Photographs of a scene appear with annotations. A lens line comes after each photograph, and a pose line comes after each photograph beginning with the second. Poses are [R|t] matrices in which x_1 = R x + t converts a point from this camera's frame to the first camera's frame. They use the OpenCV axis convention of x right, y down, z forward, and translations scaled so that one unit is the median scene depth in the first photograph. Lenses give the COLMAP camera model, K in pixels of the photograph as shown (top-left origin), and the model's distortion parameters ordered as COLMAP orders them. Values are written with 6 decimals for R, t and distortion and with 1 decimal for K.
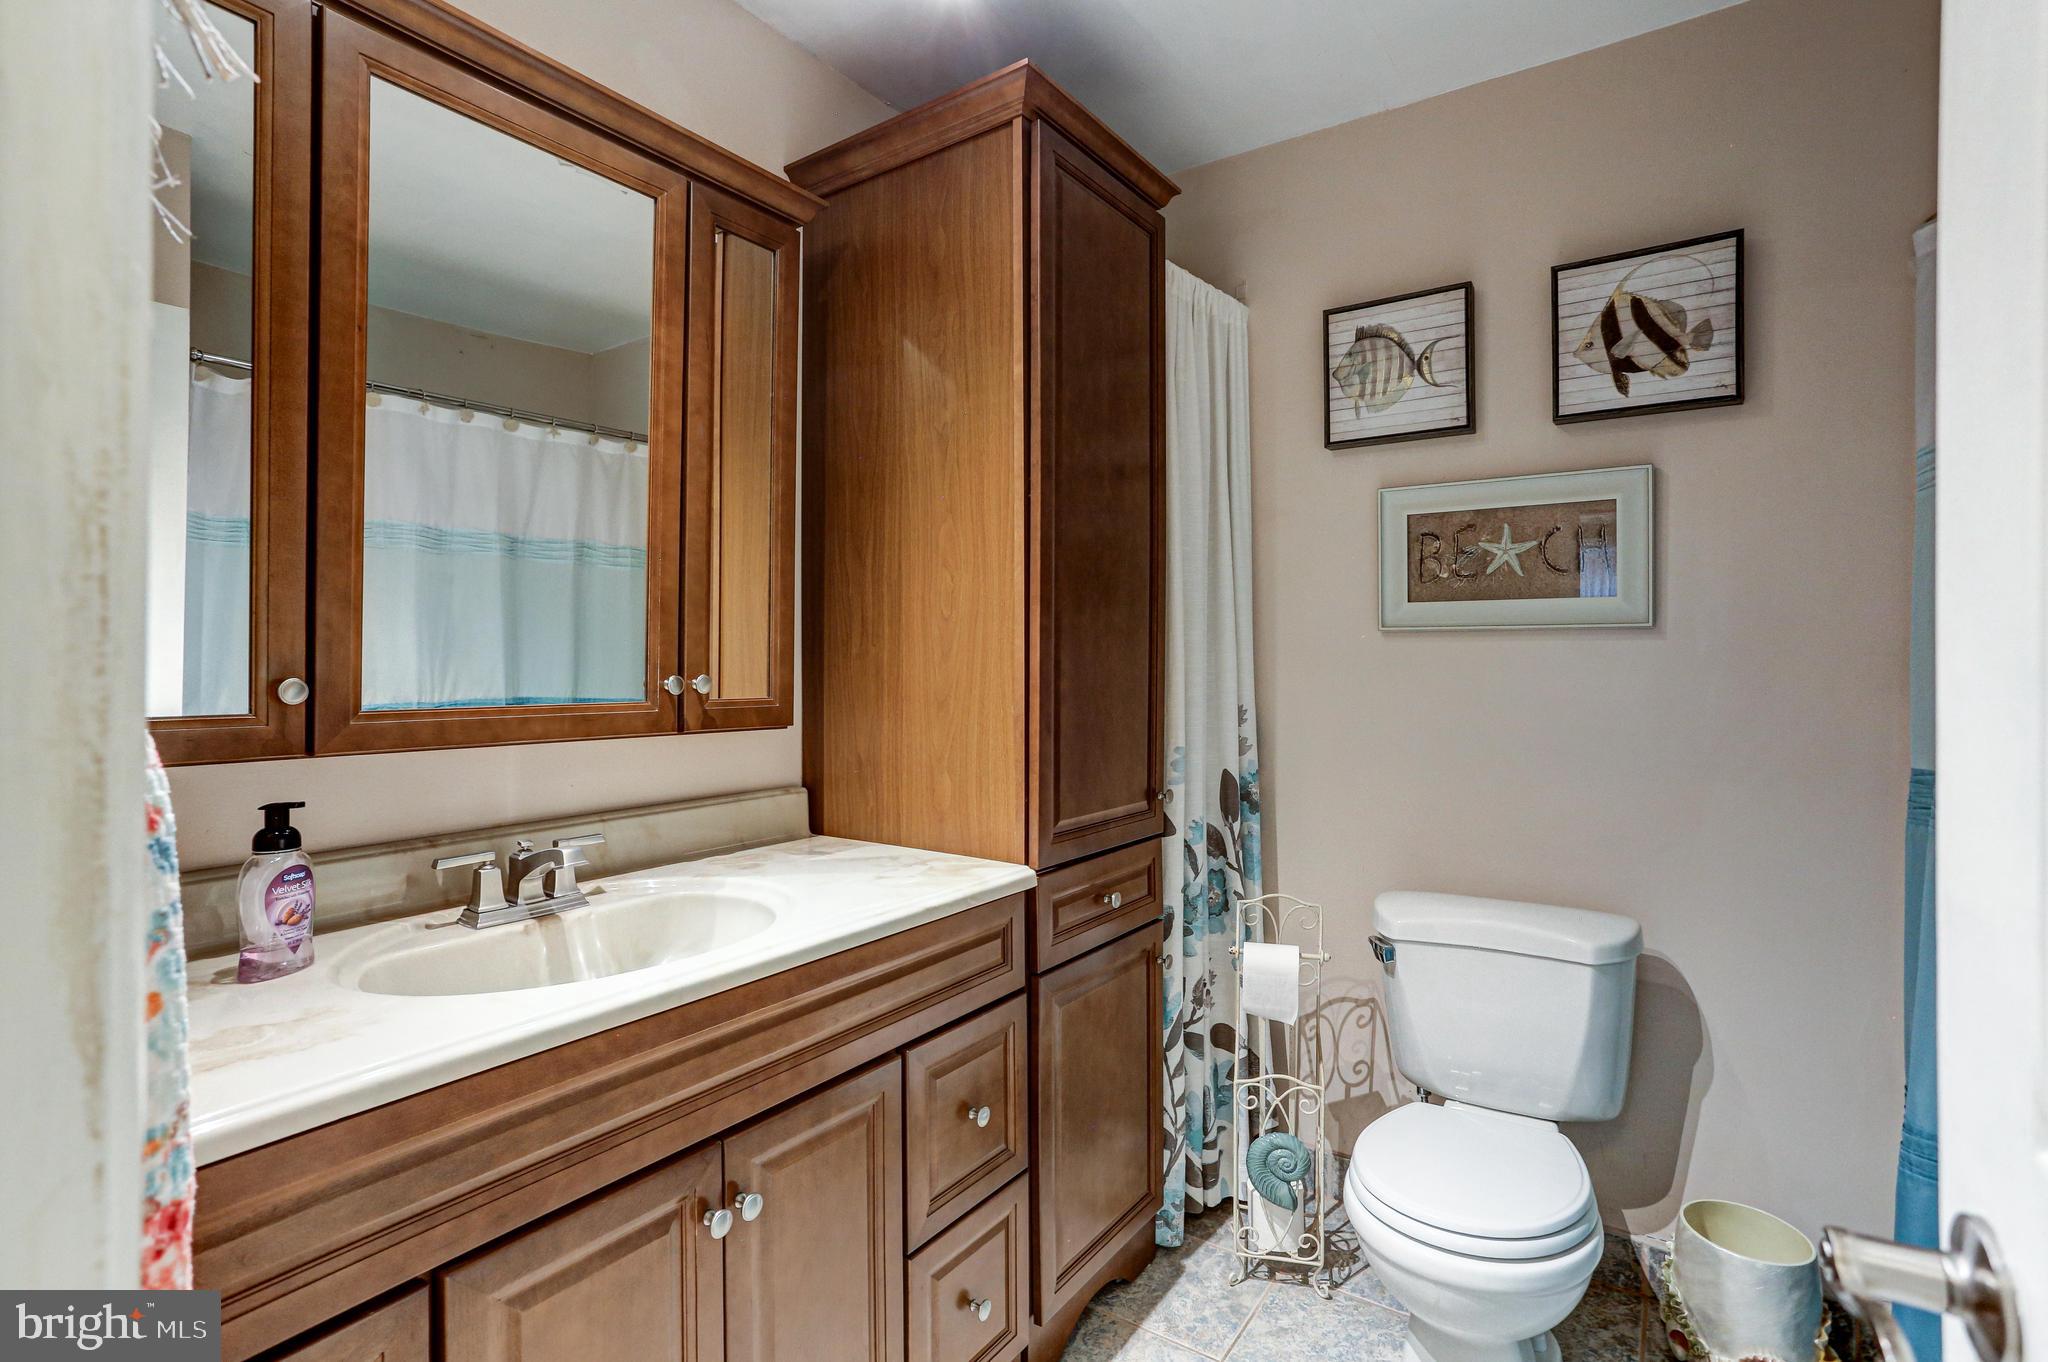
lens RADIAL K [[1037.1, 0, 981.9], [0, 1037.1, 659.8], [0, 0, 1]] dist [-0.052982, 0.040692]
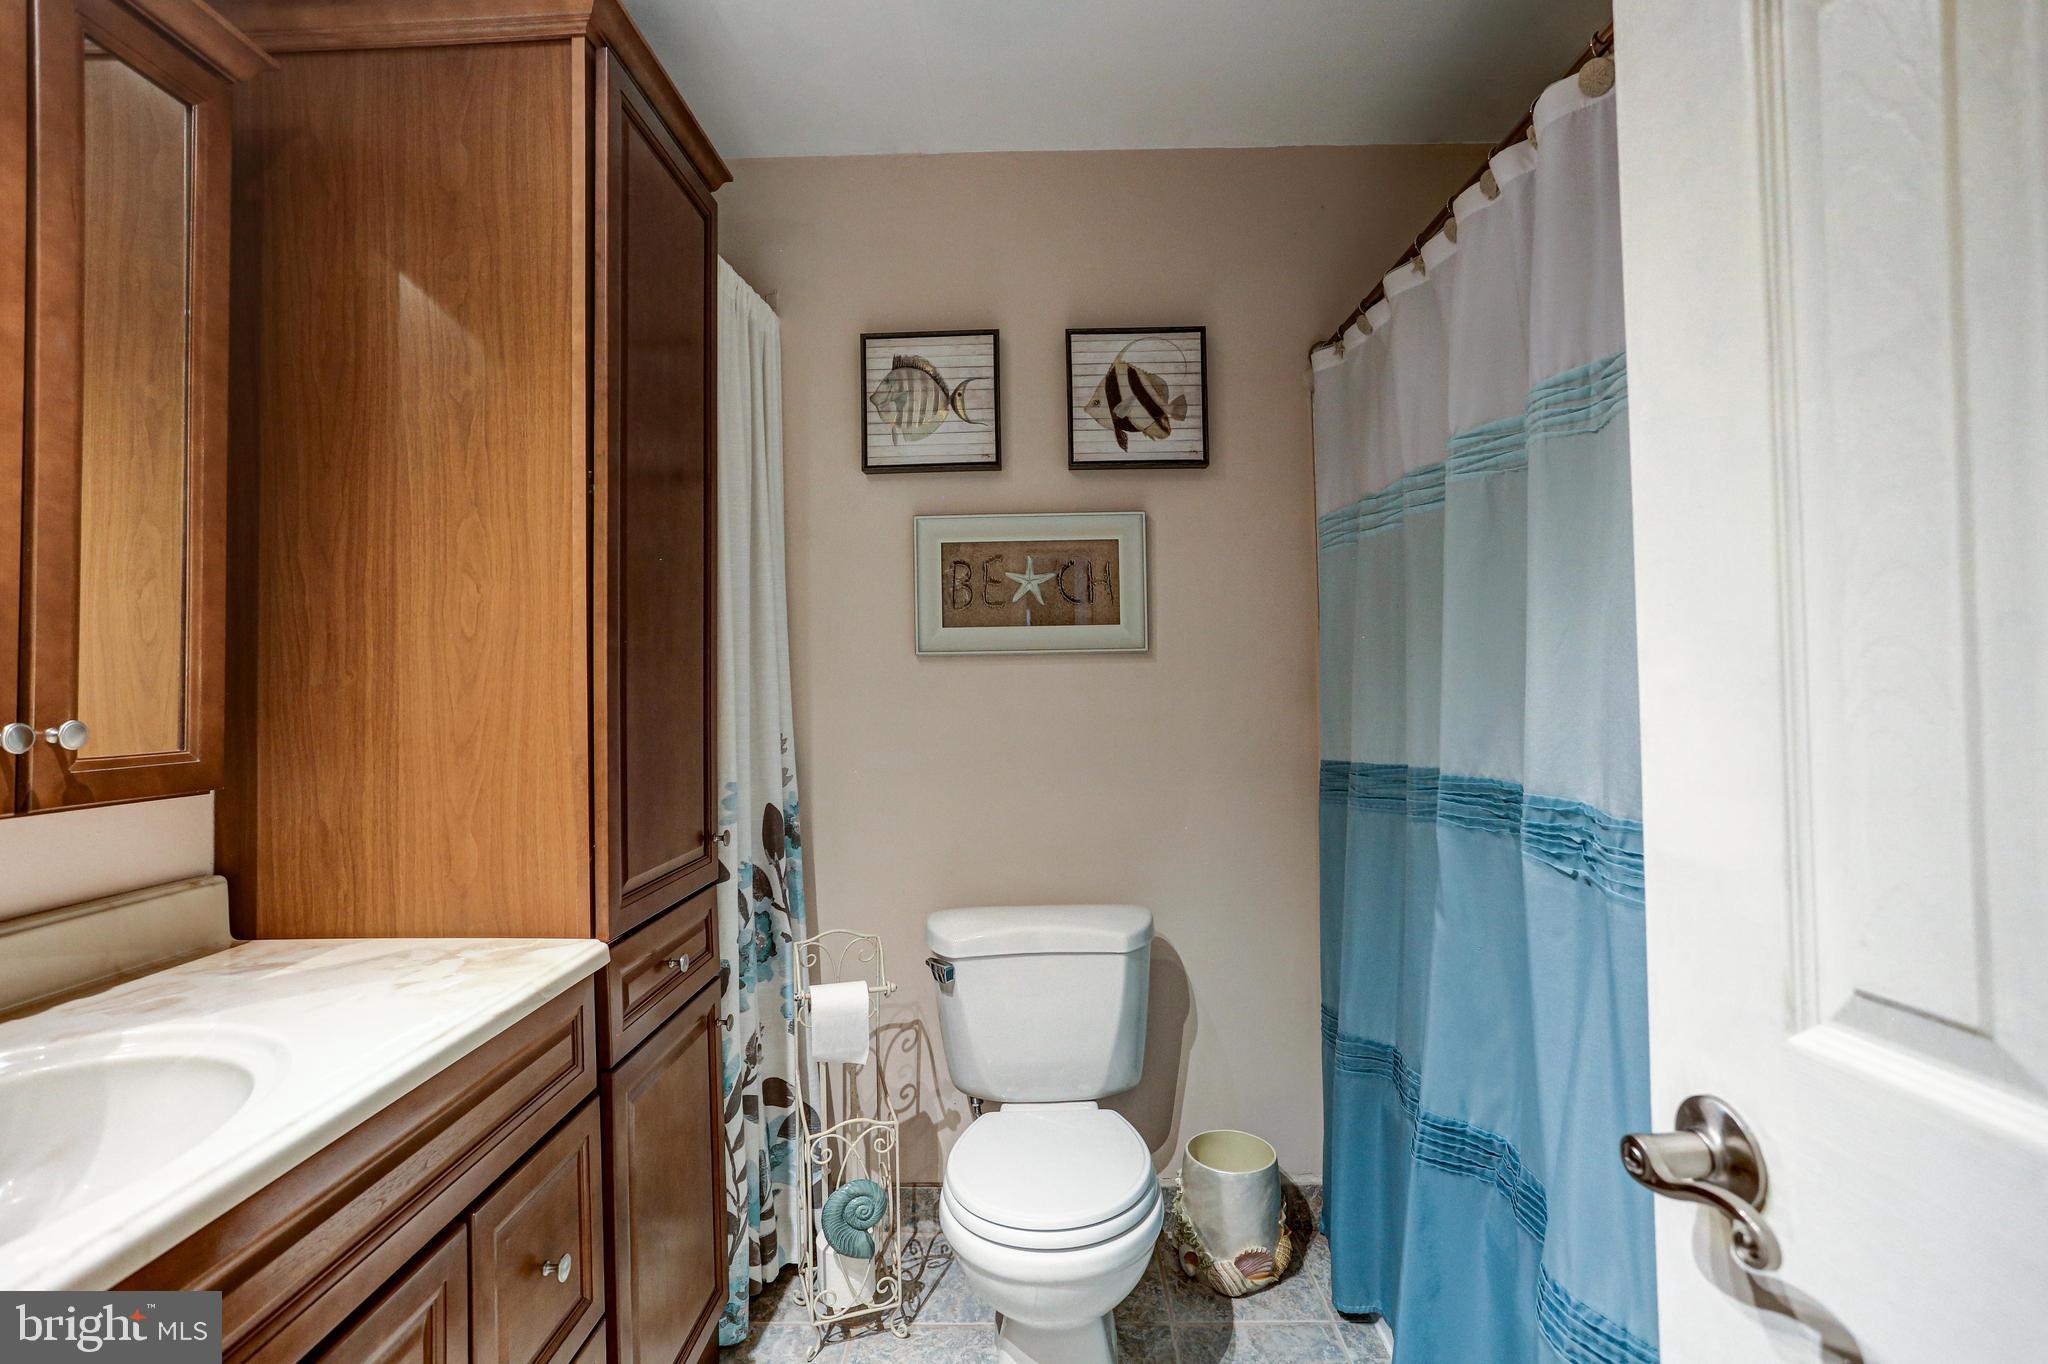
lens RADIAL K [[1037.1, 0, 981.9], [0, 1037.1, 660.8], [0, 0, 1]] dist [-0.052982, 0.040692]
pose [[0.816798, -0.001273, 0.576922, -0.159178], [0.017088, 0.999612, -0.021988, 0.000837], [-0.576670, 0.027818, 0.816503, 0.134993]]
